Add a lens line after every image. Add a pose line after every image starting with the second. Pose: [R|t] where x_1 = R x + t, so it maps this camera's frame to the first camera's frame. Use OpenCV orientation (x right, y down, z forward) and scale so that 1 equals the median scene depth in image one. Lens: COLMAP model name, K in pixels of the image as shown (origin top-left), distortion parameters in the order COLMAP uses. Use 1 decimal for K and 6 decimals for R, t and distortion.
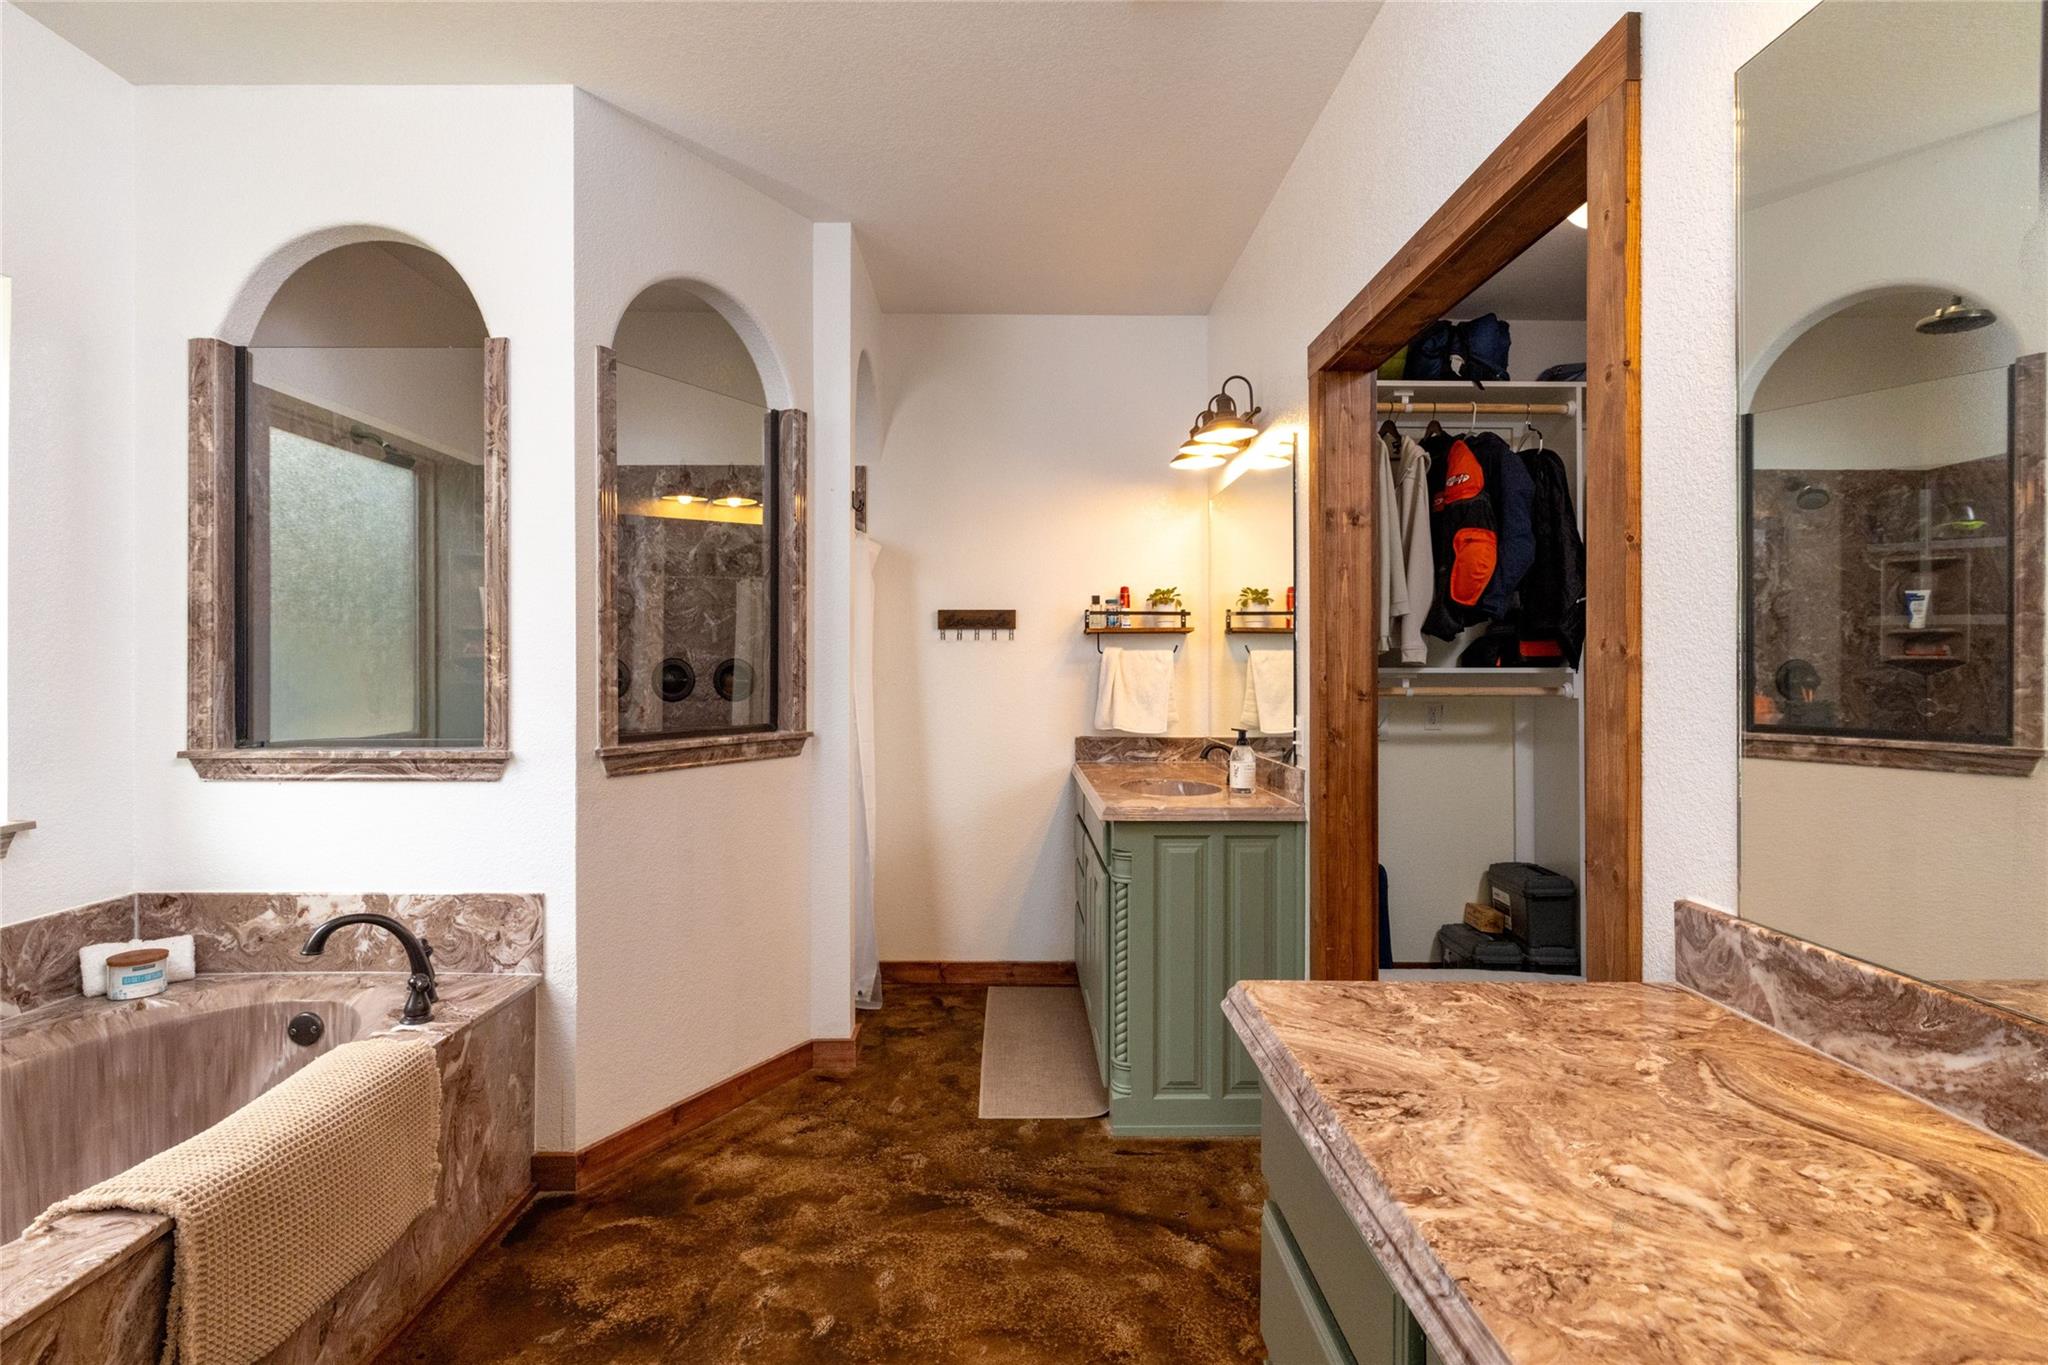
lens RADIAL K [[1002.3, 0, 1022.8], [0, 1002.3, 675.8], [0, 0, 1]] dist [0.000459, -0.000325]
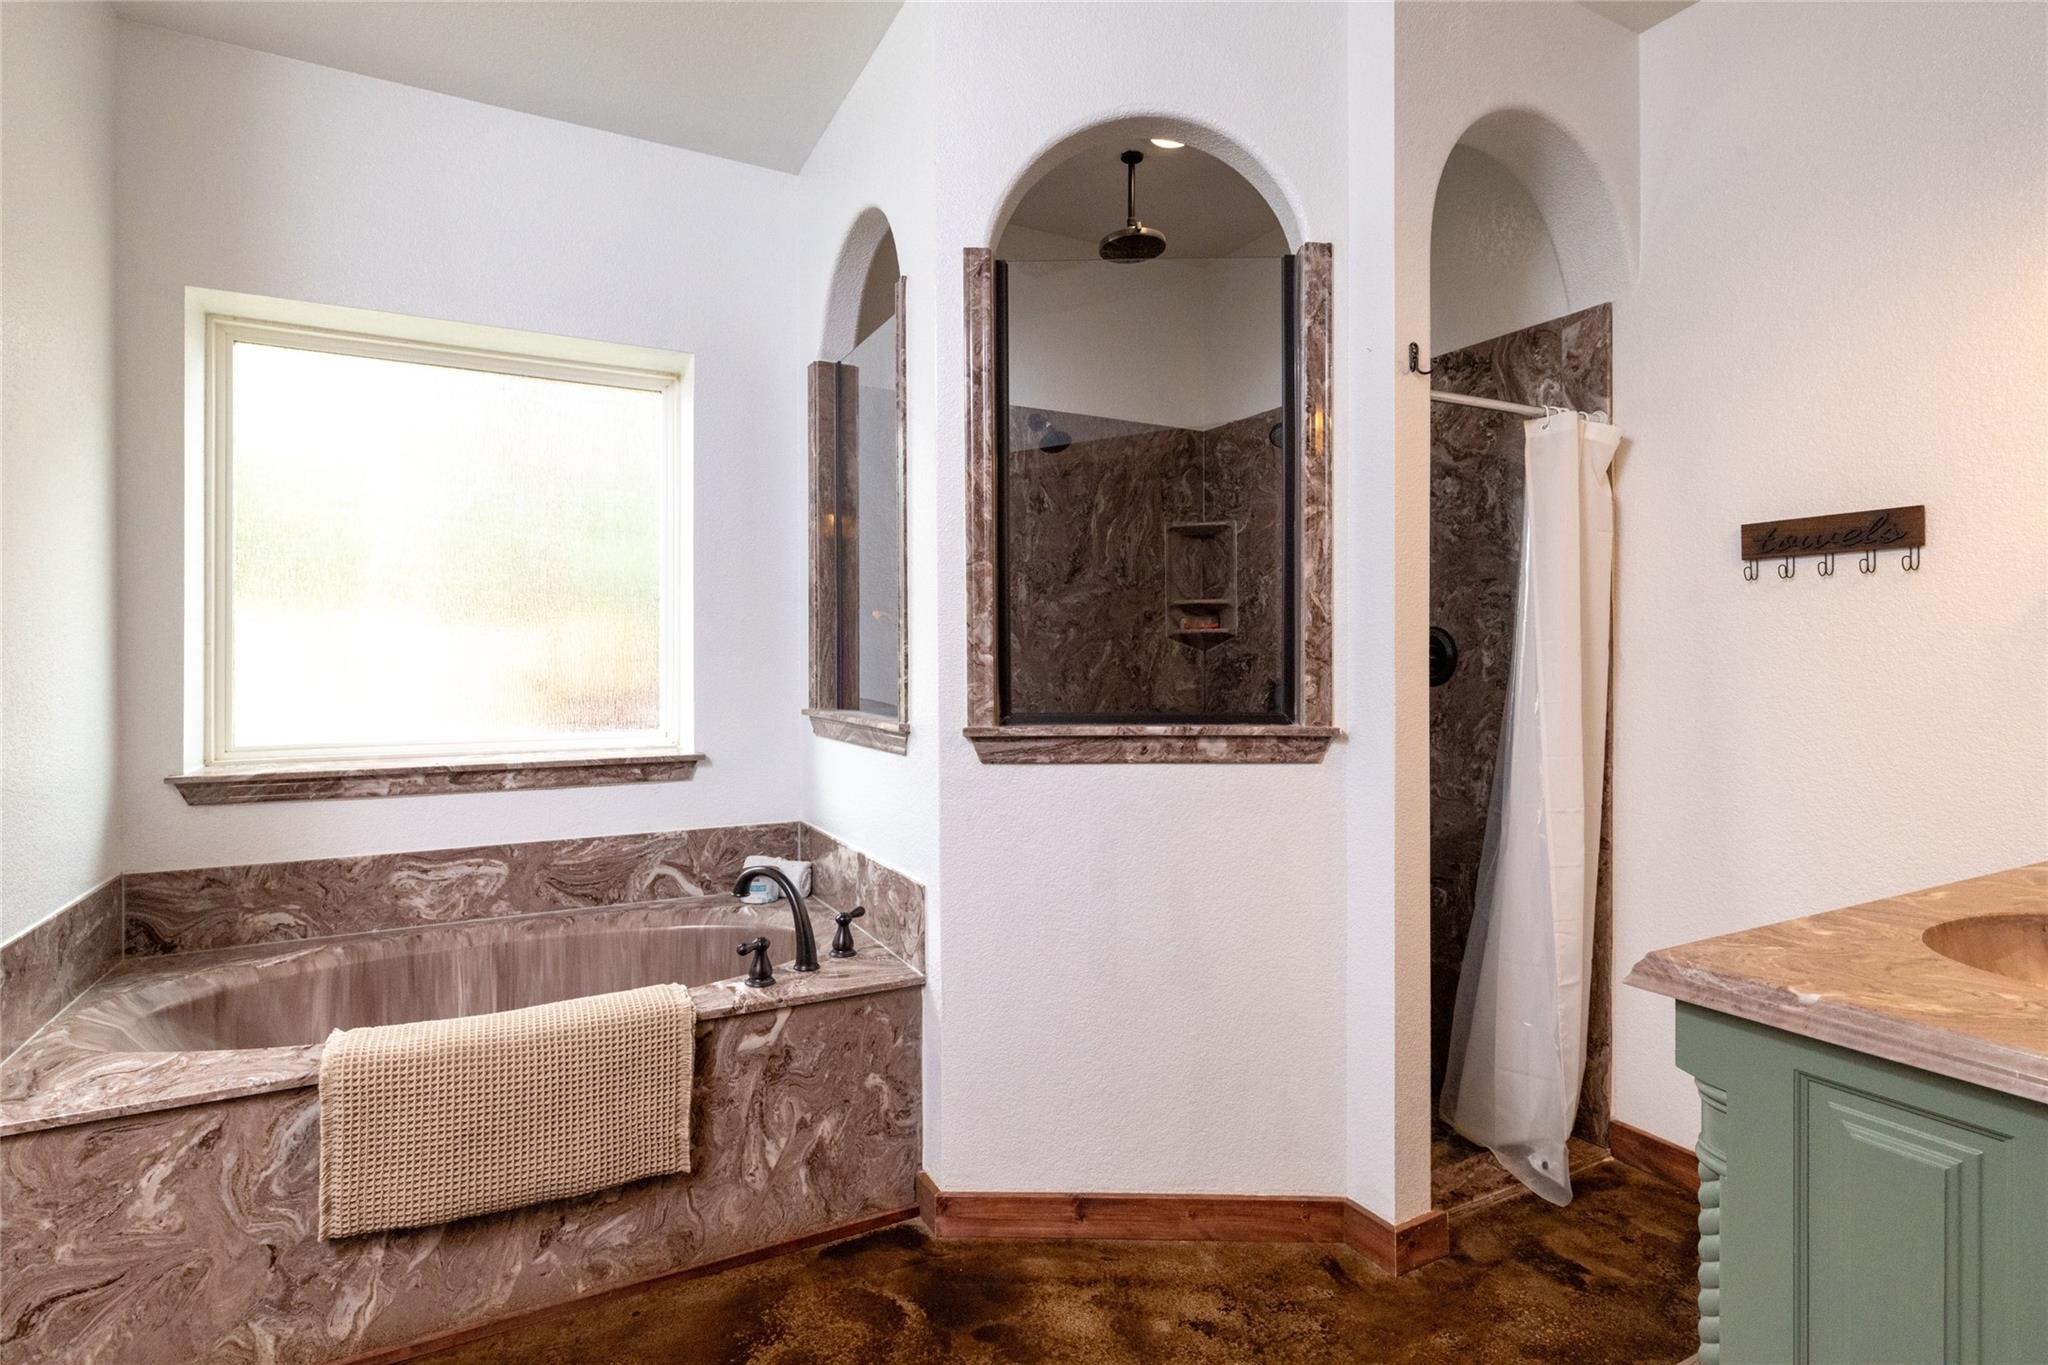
lens RADIAL K [[1002.3, 0, 1023.6], [0, 1002.3, 669.9], [0, 0, 1]] dist [0.000459, -0.000325]
pose [[0.466110, 0.006136, -0.884706, 0.344760], [-0.007218, 0.999969, 0.003133, 0.021519], [0.884697, 0.004926, 0.466140, 0.649482]]
